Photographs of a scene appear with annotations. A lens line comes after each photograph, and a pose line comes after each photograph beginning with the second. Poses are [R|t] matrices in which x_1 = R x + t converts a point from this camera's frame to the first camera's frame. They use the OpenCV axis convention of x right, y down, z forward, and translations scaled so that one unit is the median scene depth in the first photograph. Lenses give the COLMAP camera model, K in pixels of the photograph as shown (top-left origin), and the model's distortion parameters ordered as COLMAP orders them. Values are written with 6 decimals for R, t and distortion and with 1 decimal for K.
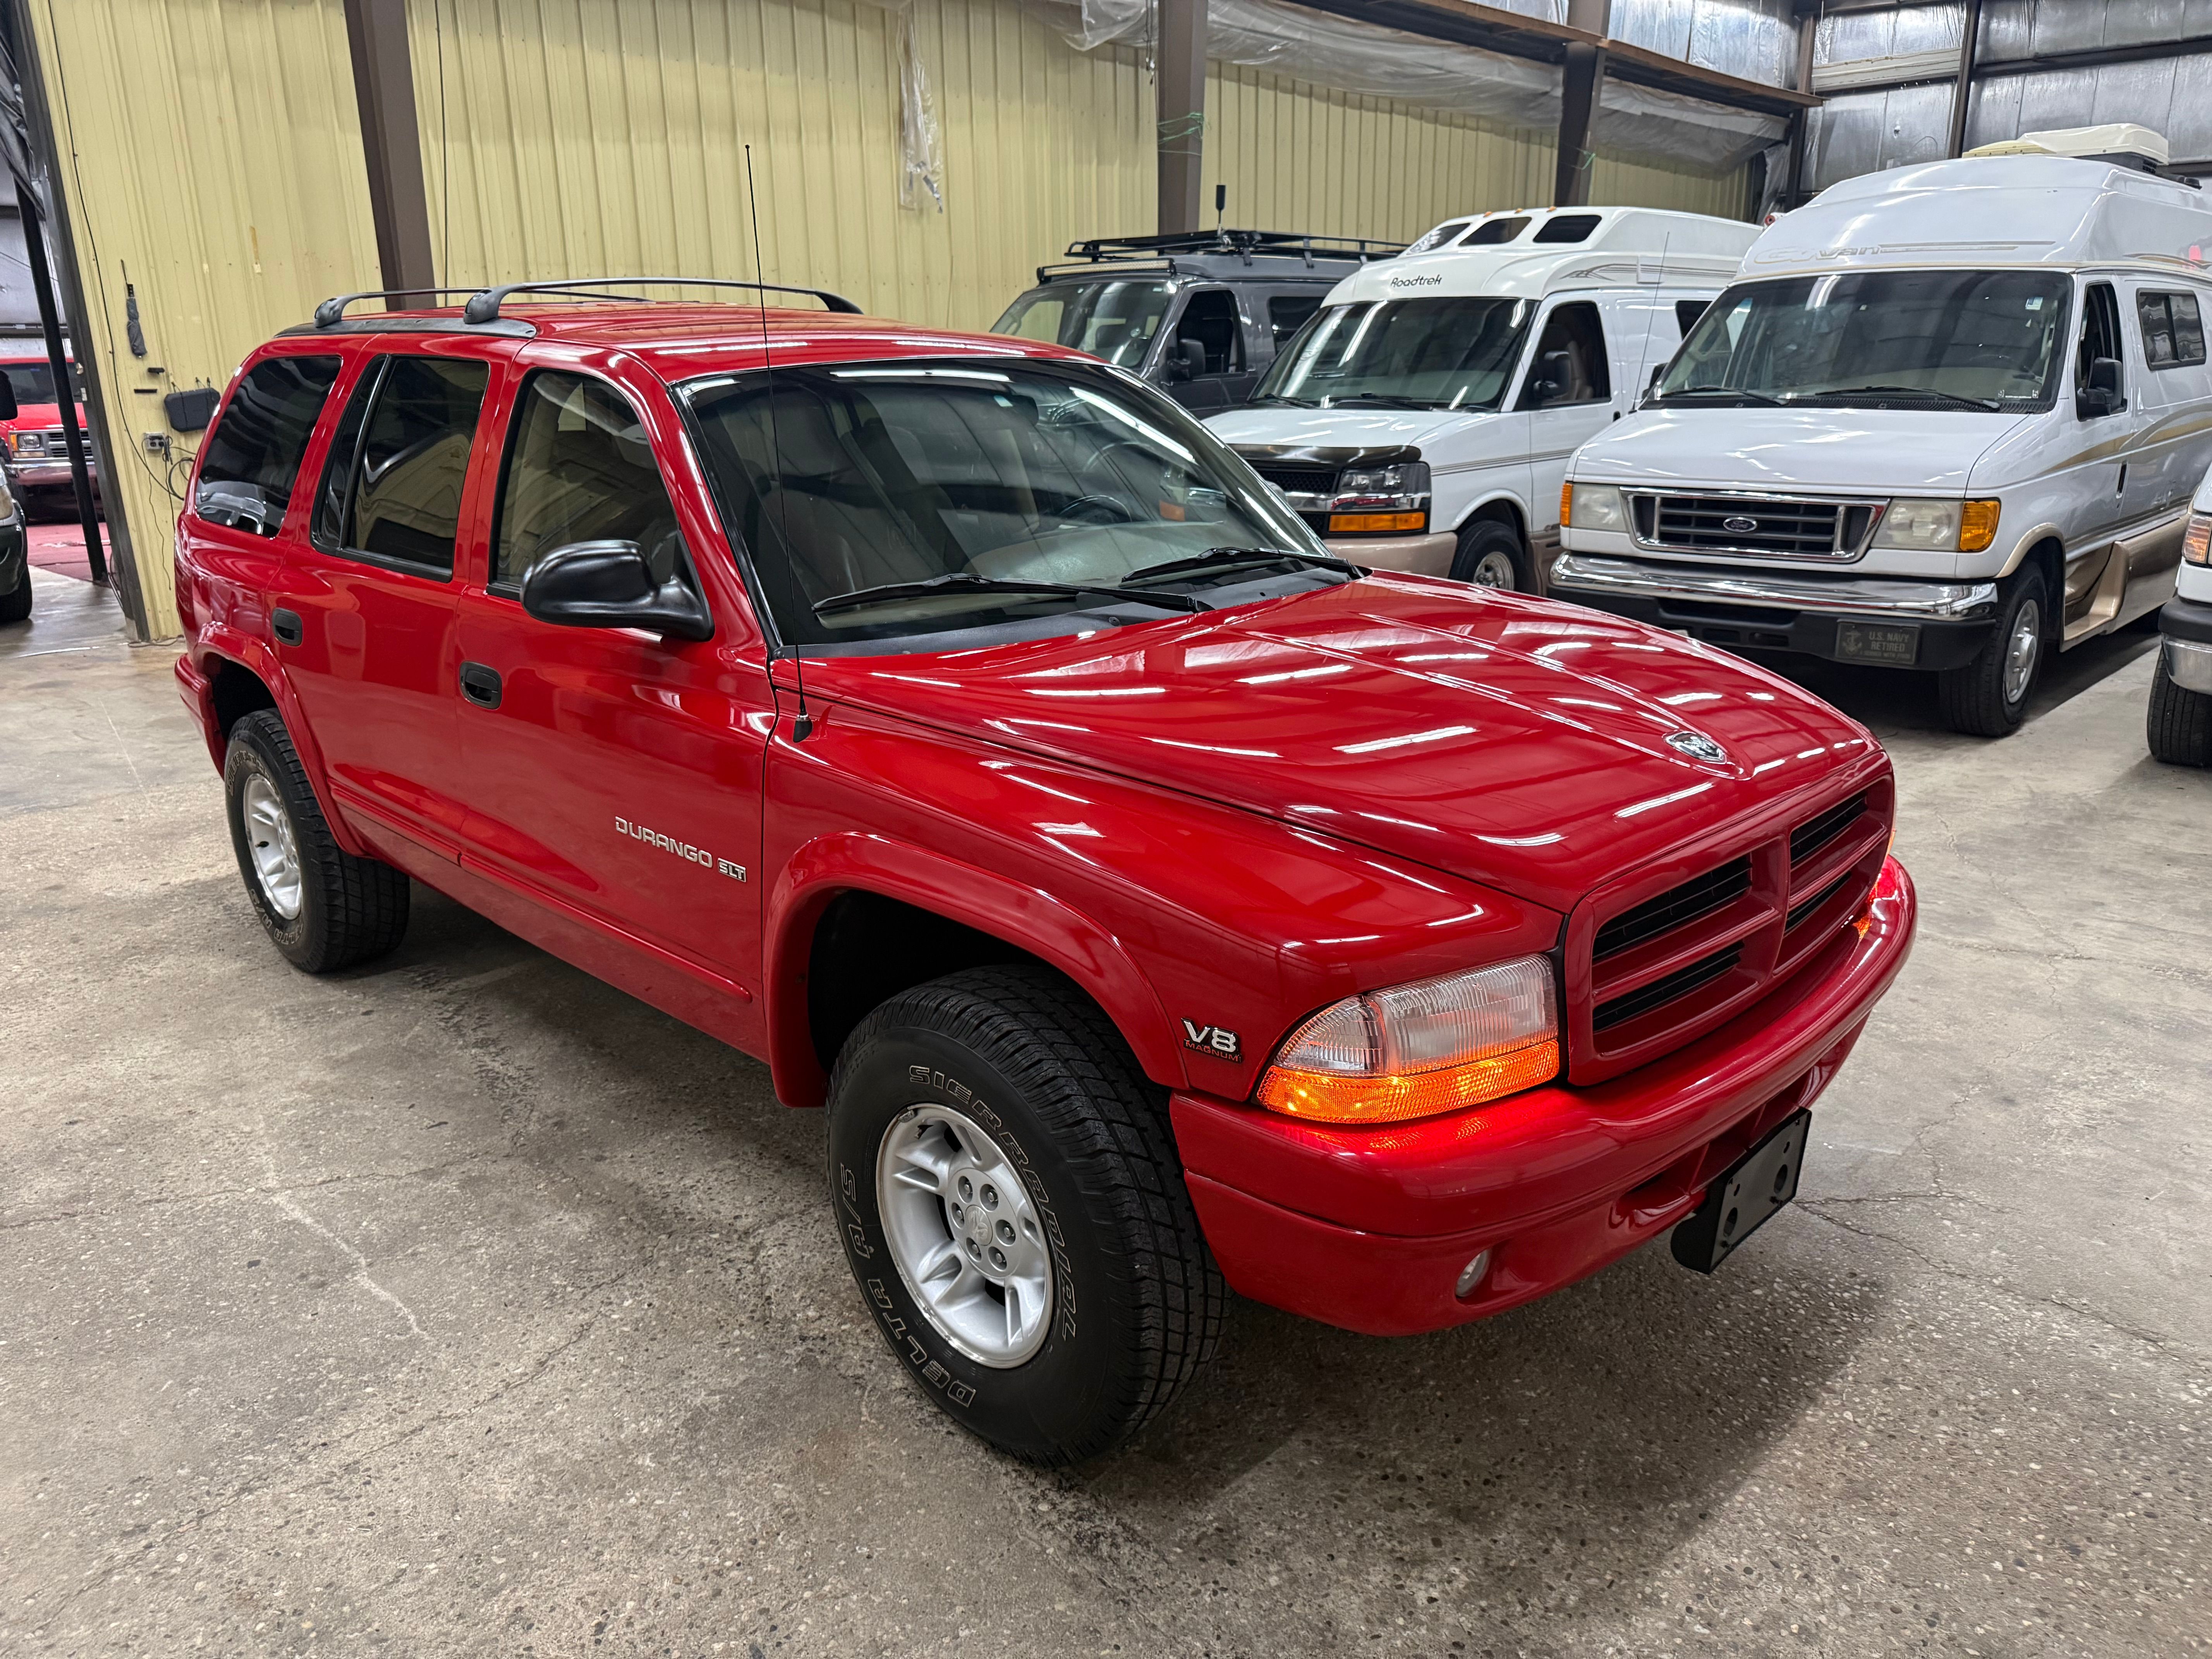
lens RADIAL K [[1574.4, 0, 1091.9], [0, 1574.4, 837.7], [0, 0, 1]] dist [-0.002261, -0.006261]
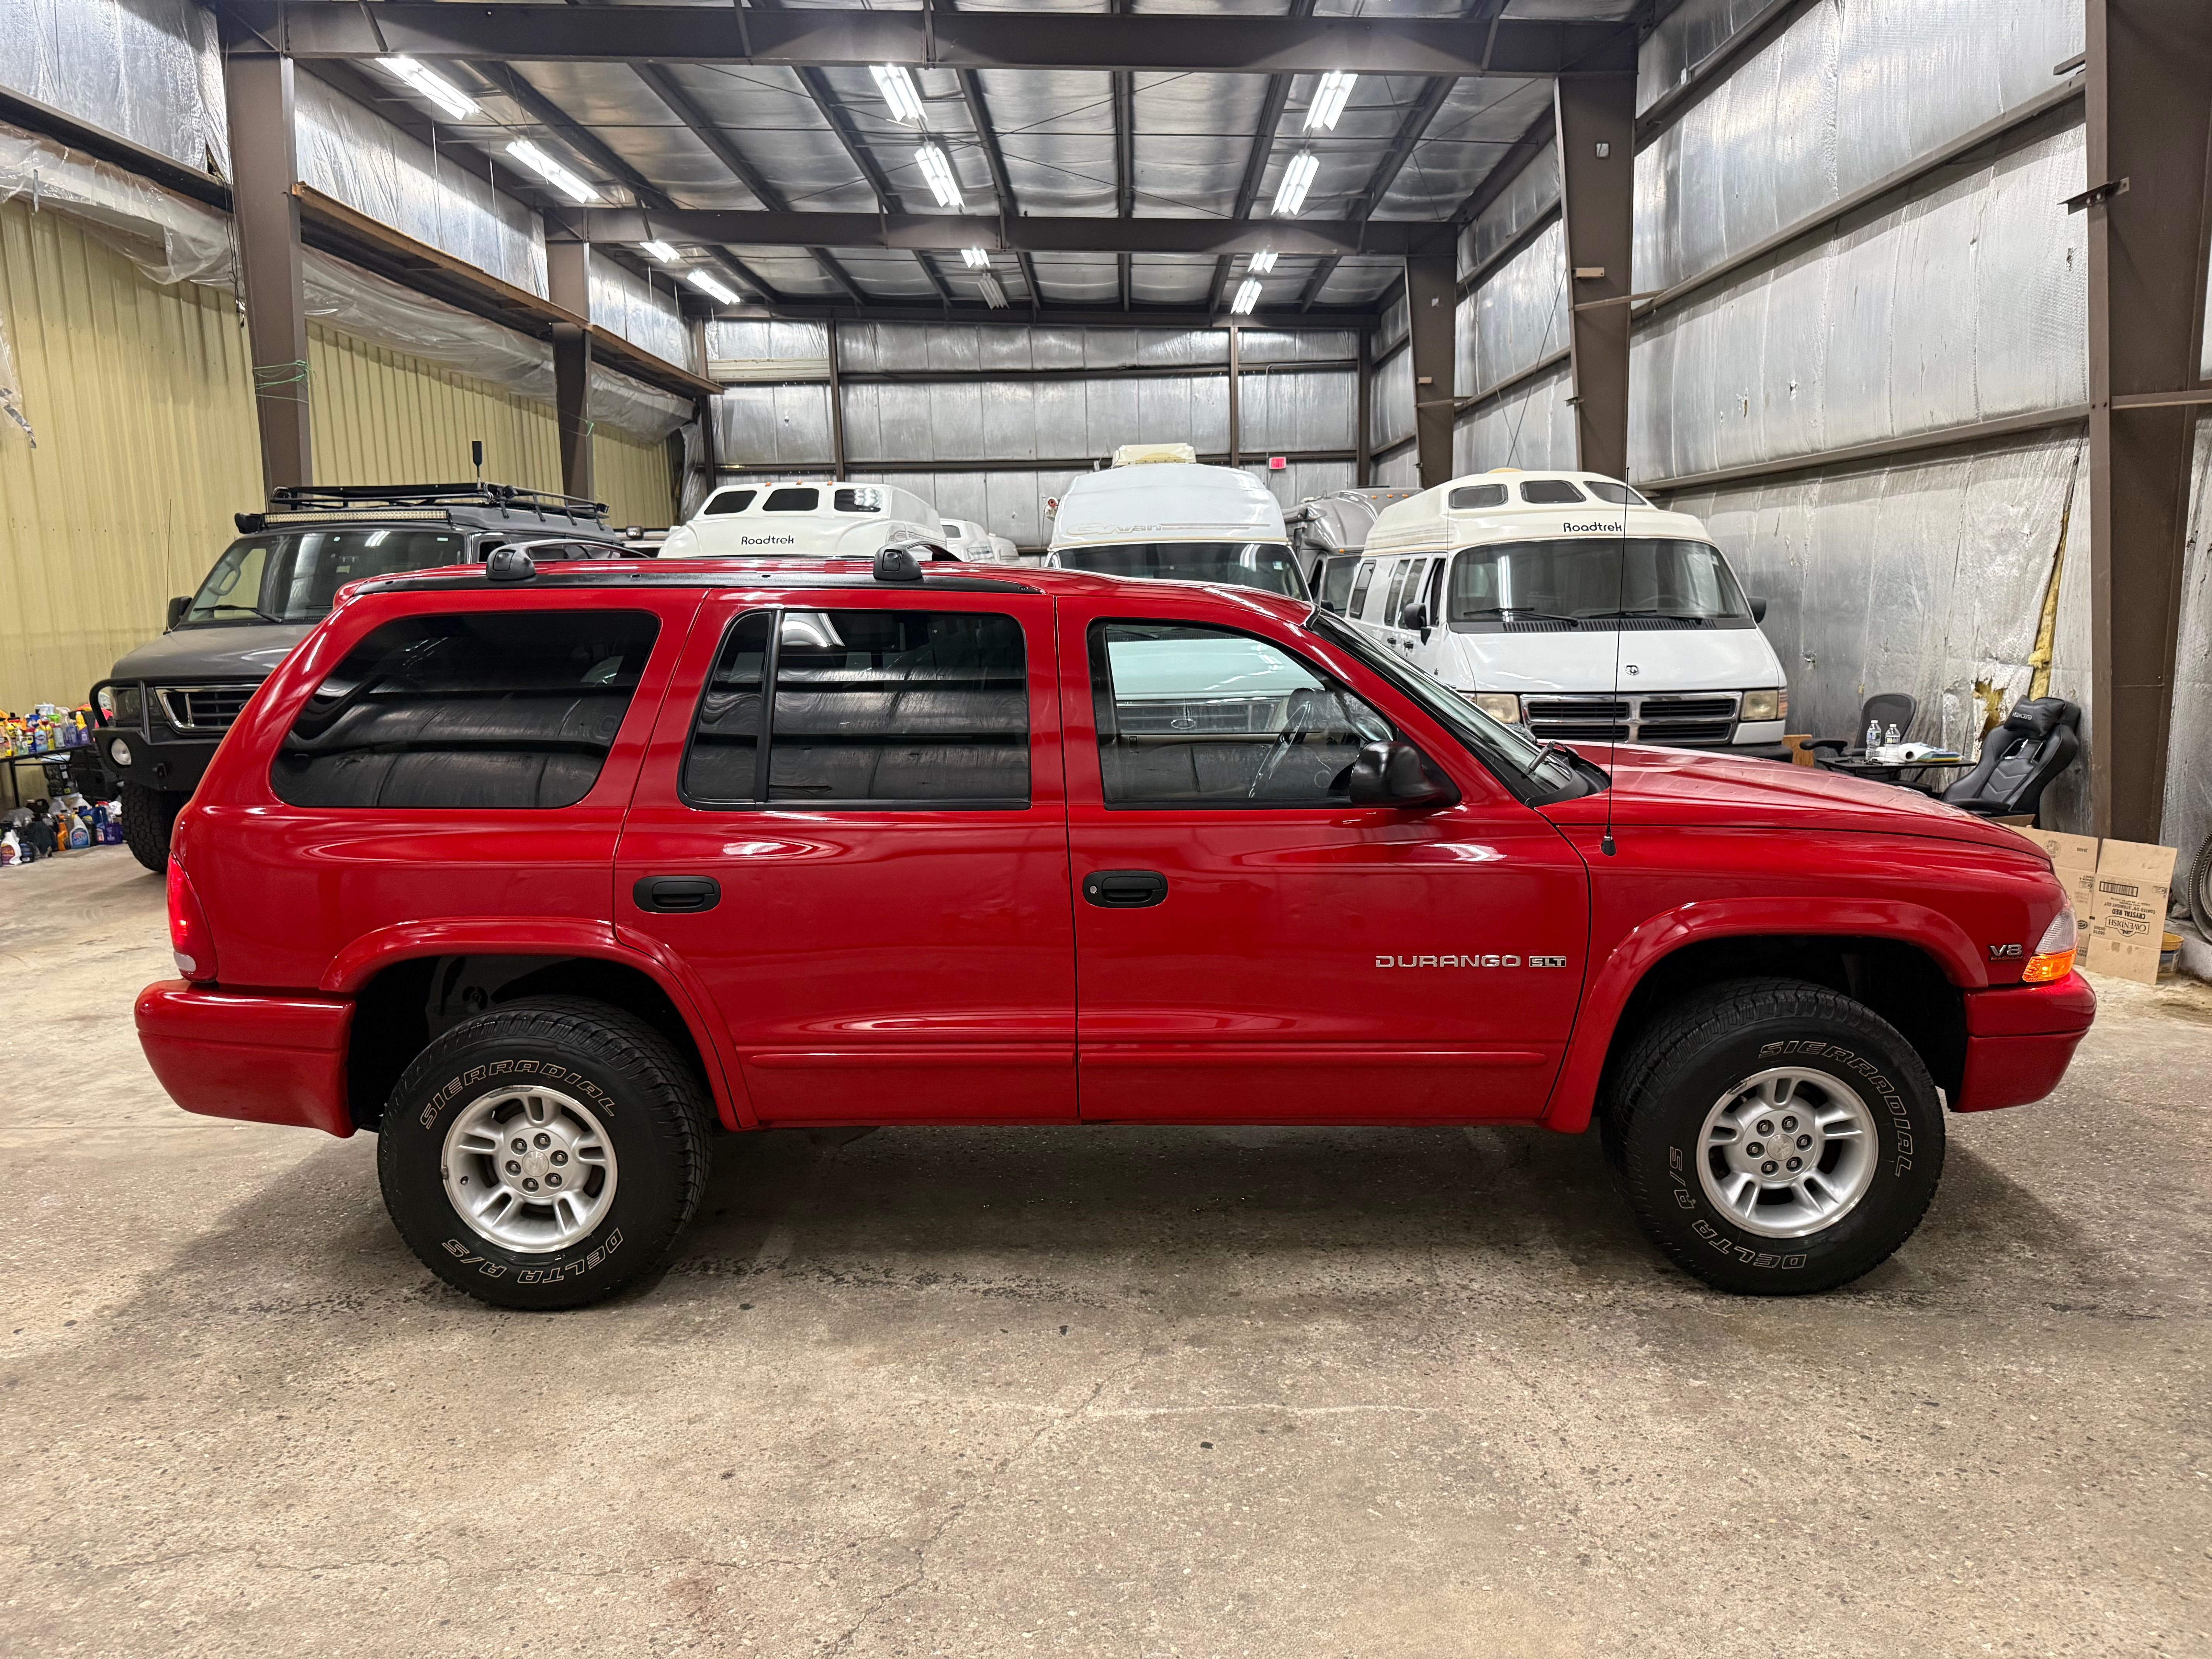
lens RADIAL K [[1559.1, 0, 1106.0], [0, 1559.1, 829.5], [0, 0, 1]] dist [0.057884, -0.082308]
pose [[0.723890, -0.110143, 0.681067, -0.581504], [0.213212, 0.974566, -0.069011, -0.033128], [-0.656143, 0.195168, 0.728962, 0.093176]]
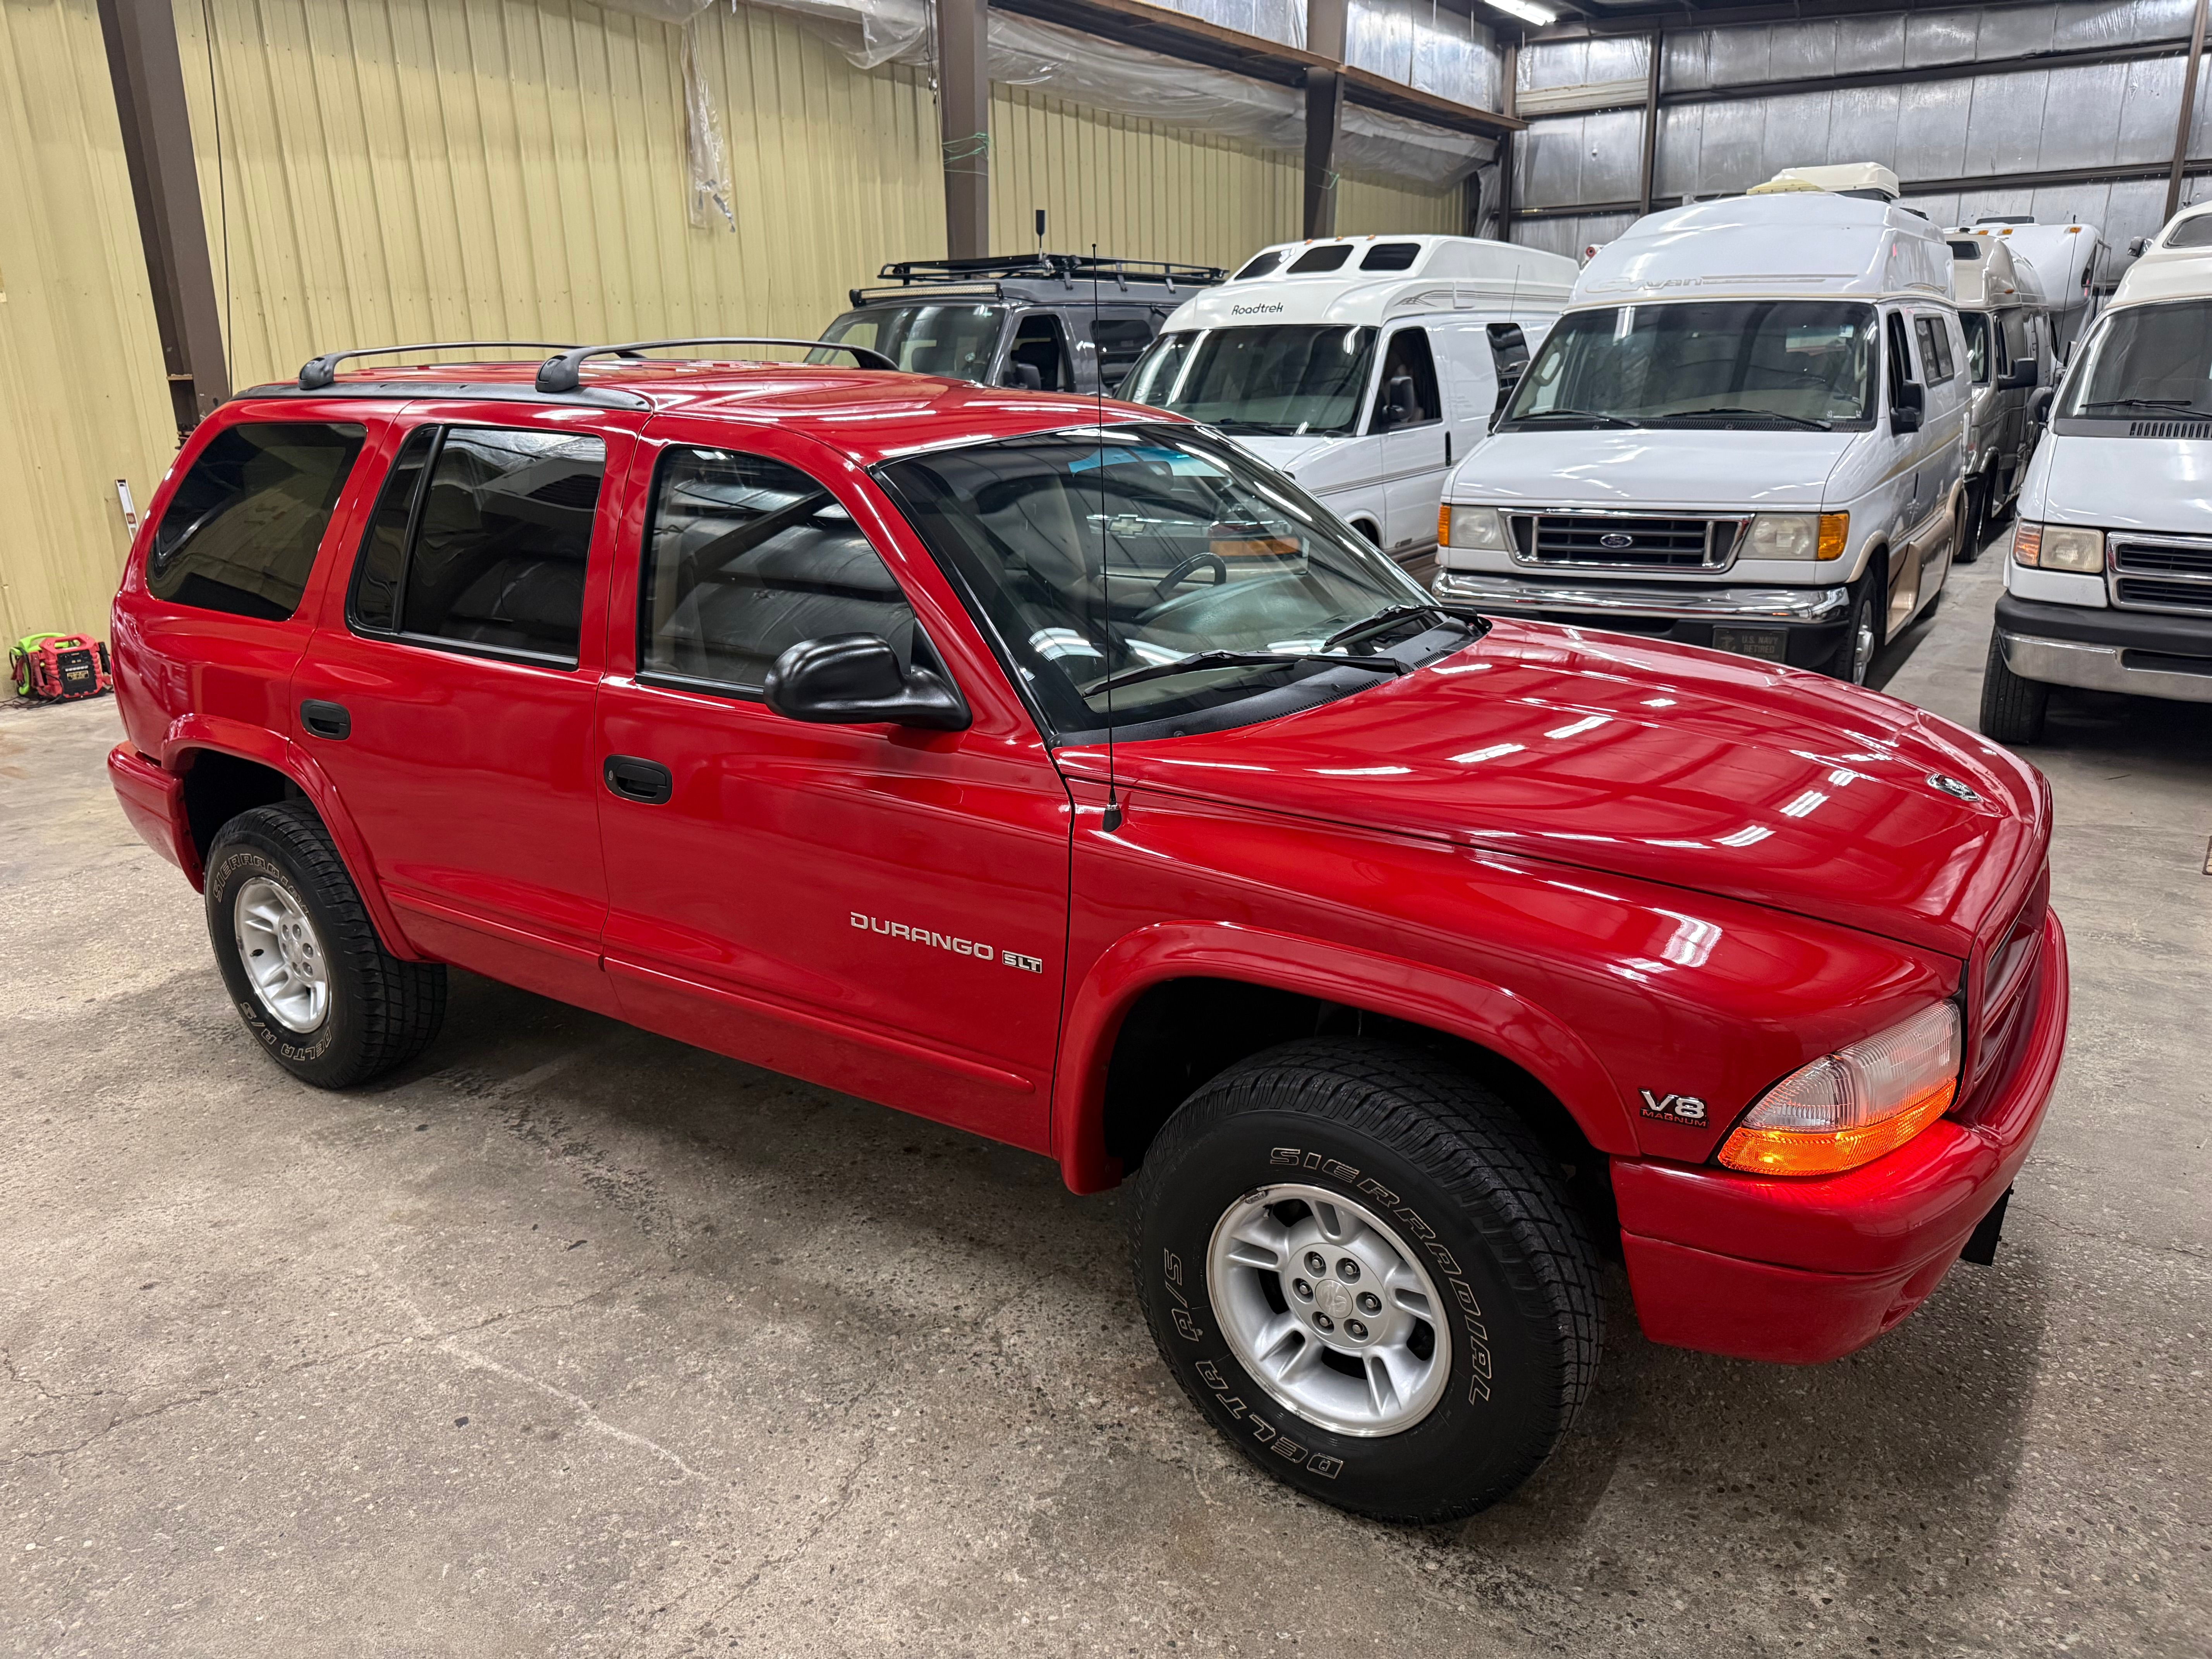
lens RADIAL K [[1571.3, 0, 1104.2], [0, 1571.3, 837.2], [0, 0, 1]] dist [0.003644, -0.010886]
pose [[0.982021, -0.064184, 0.177523, -0.141360], [0.064752, 0.997898, 0.002599, -0.023467], [-0.177316, 0.008942, 0.984113, 0.009094]]
